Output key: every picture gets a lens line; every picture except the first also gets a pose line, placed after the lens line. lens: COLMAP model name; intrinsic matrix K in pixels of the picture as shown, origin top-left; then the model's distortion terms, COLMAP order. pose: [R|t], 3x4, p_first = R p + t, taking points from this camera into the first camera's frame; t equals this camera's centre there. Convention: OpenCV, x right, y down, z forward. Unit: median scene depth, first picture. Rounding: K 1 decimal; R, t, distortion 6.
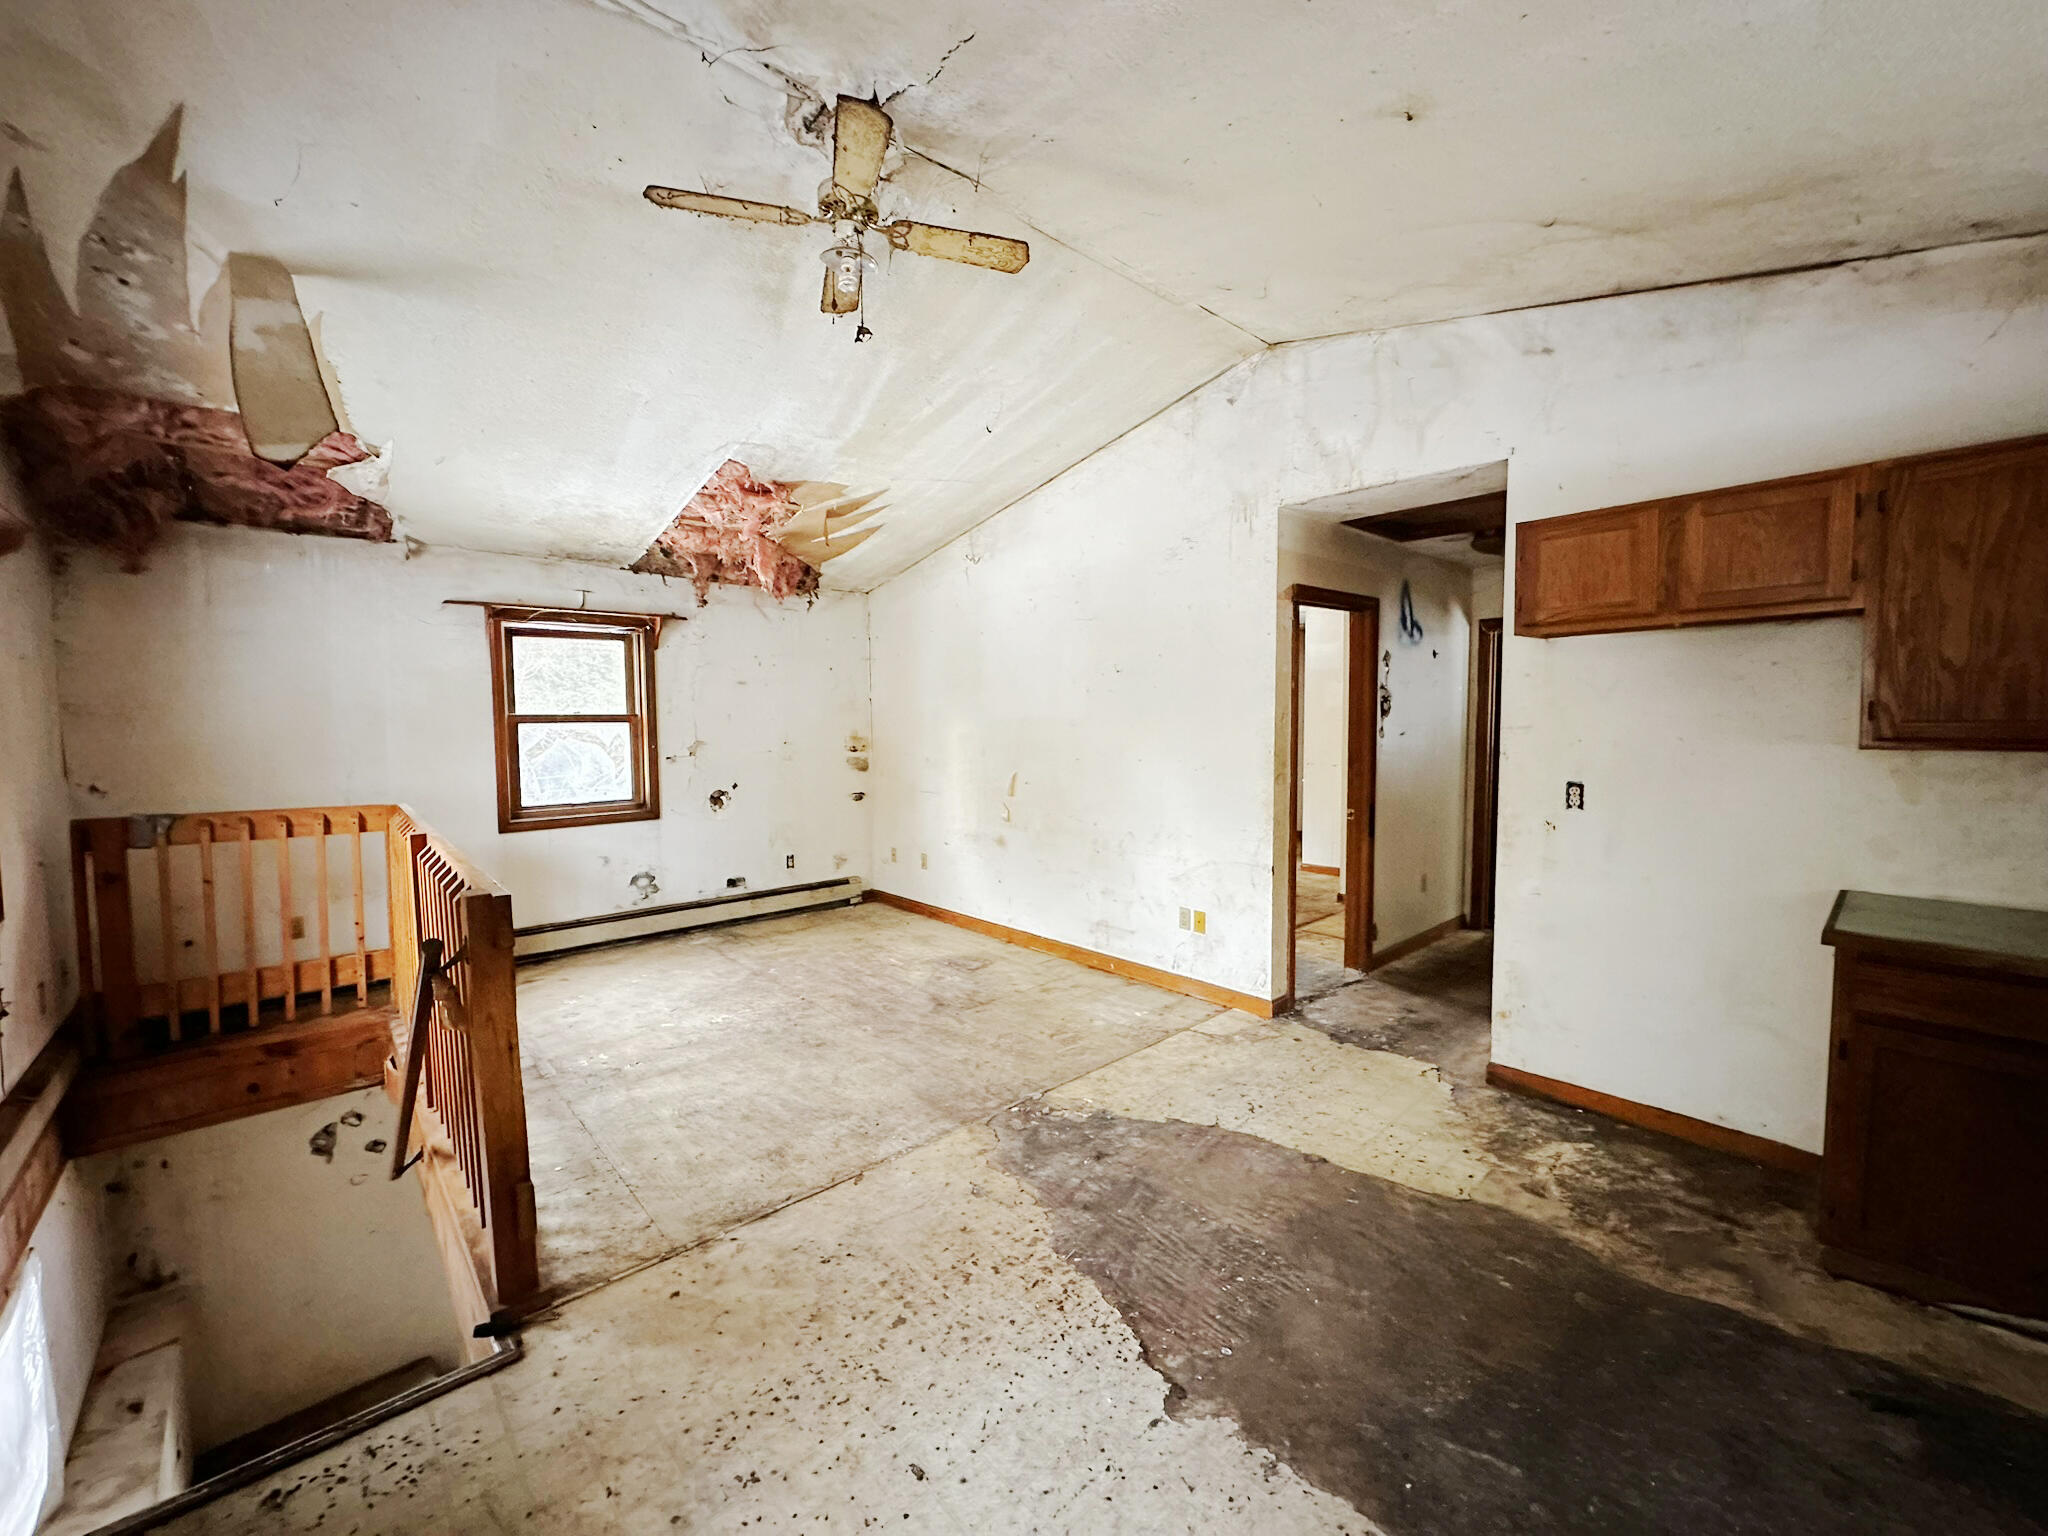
lens RADIAL K [[811.7, 0, 1021.3], [0, 811.7, 766.9], [0, 0, 1]] dist [-0.000268, 0.000659]
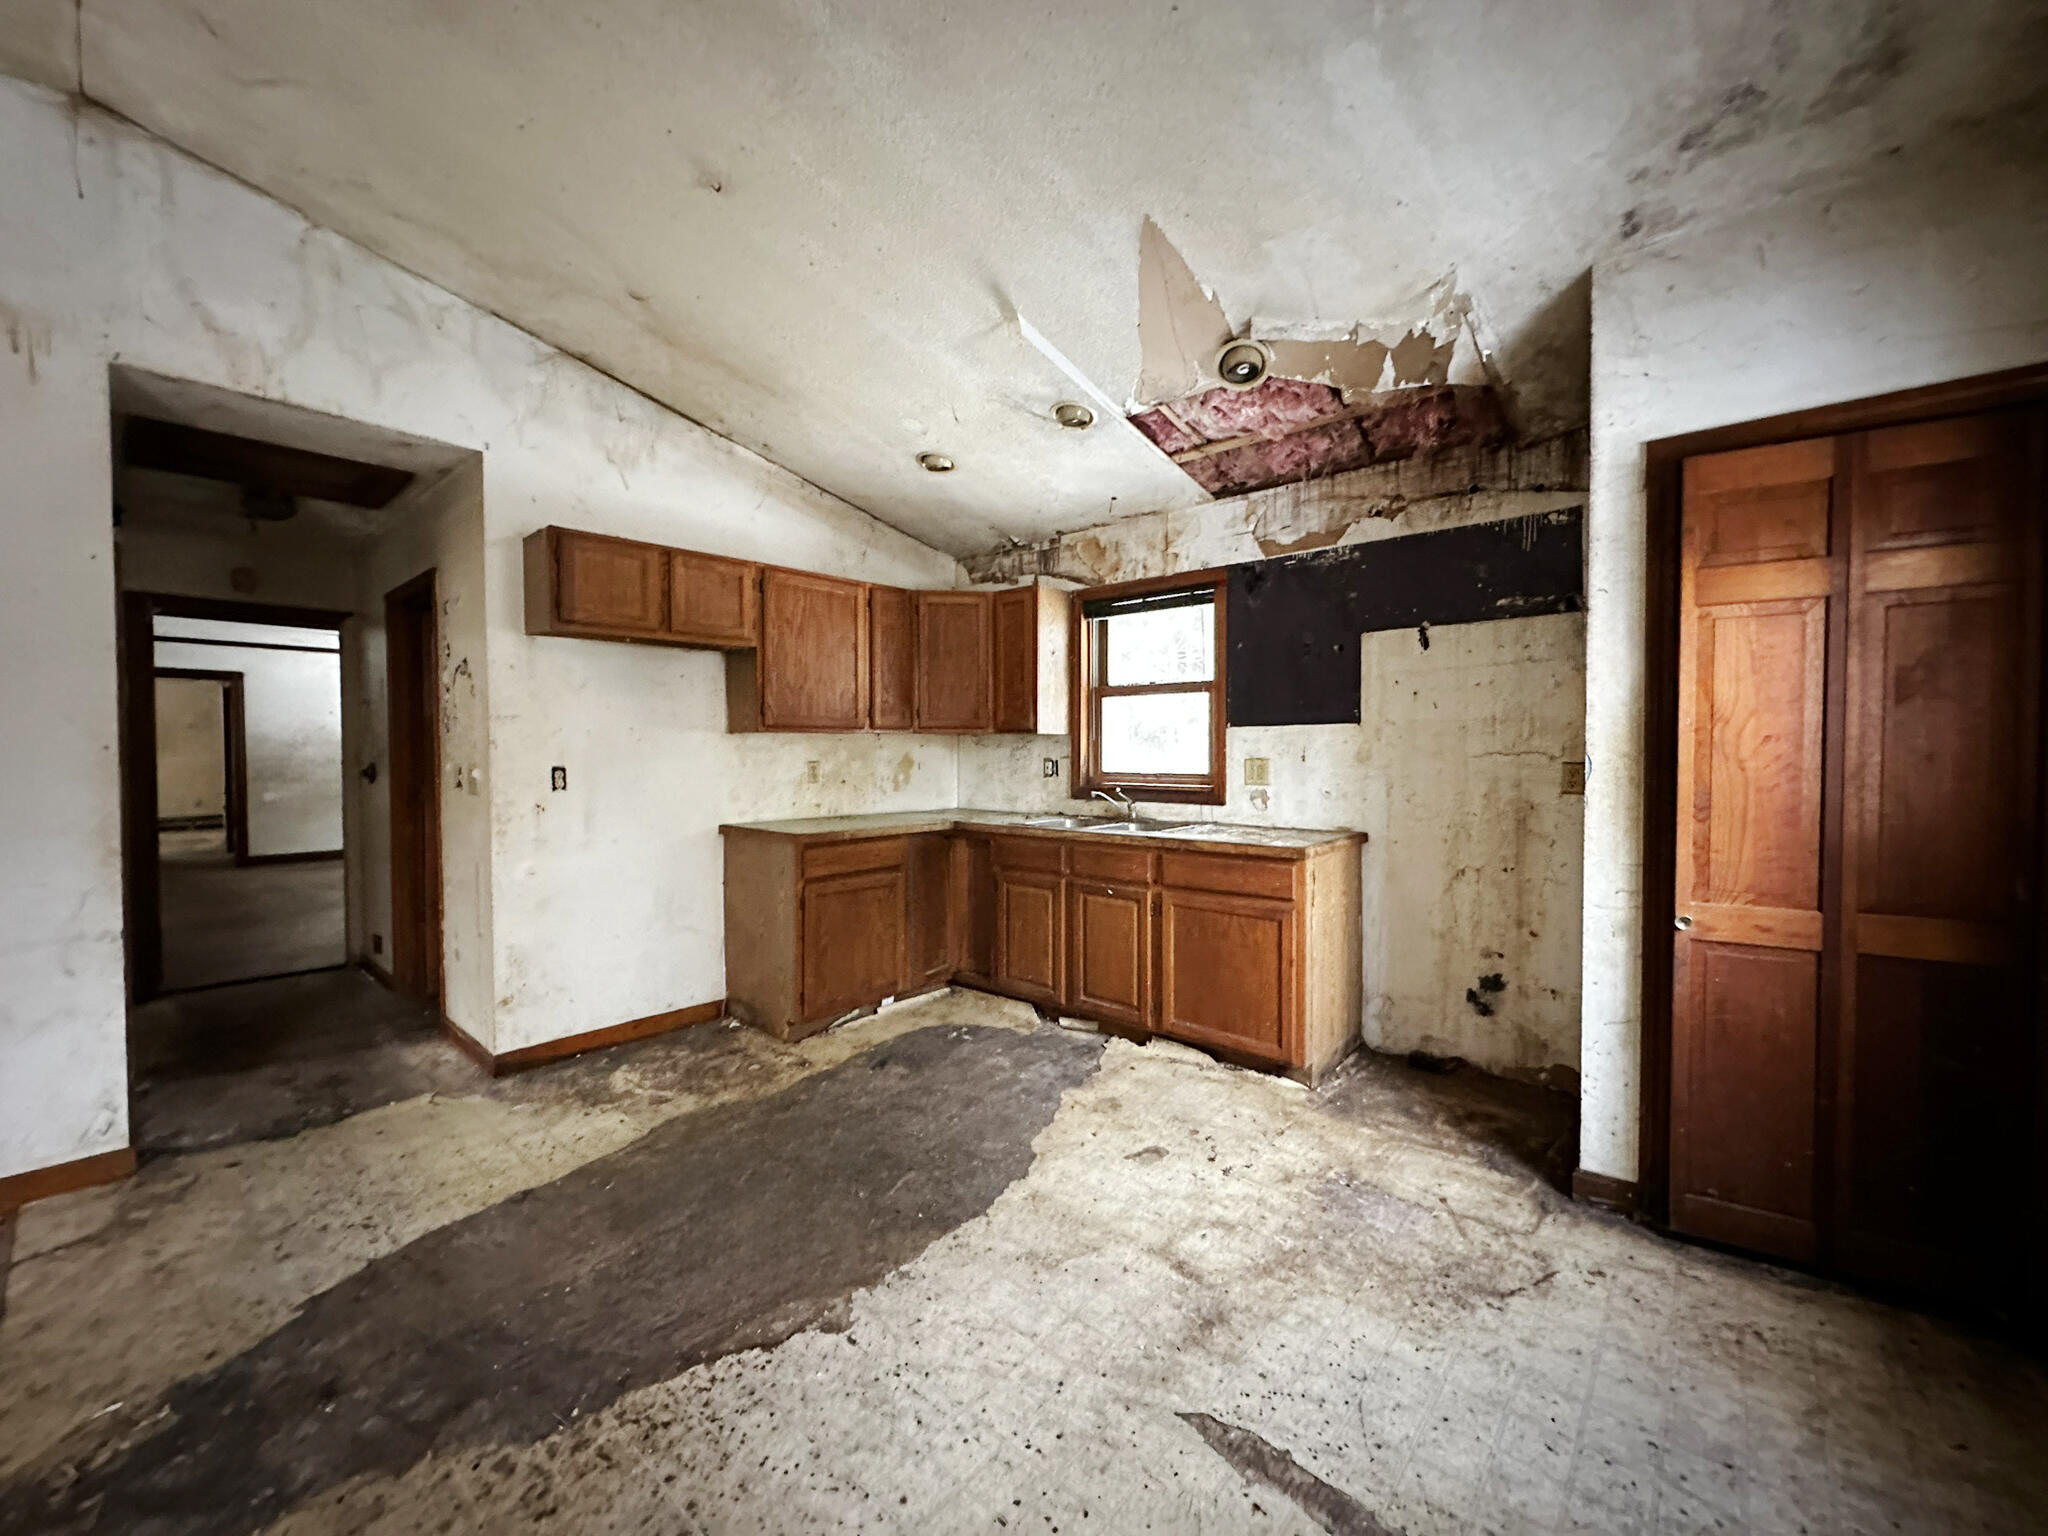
lens RADIAL K [[811.7, 0, 1021.3], [0, 811.7, 766.9], [0, 0, 1]] dist [-0.000268, 0.000659]
pose [[-0.111167, -0.013697, 0.993707, -0.577875], [0.064888, 0.997671, 0.021011, 0.042124], [-0.991681, 0.066815, -0.110019, 0.554017]]
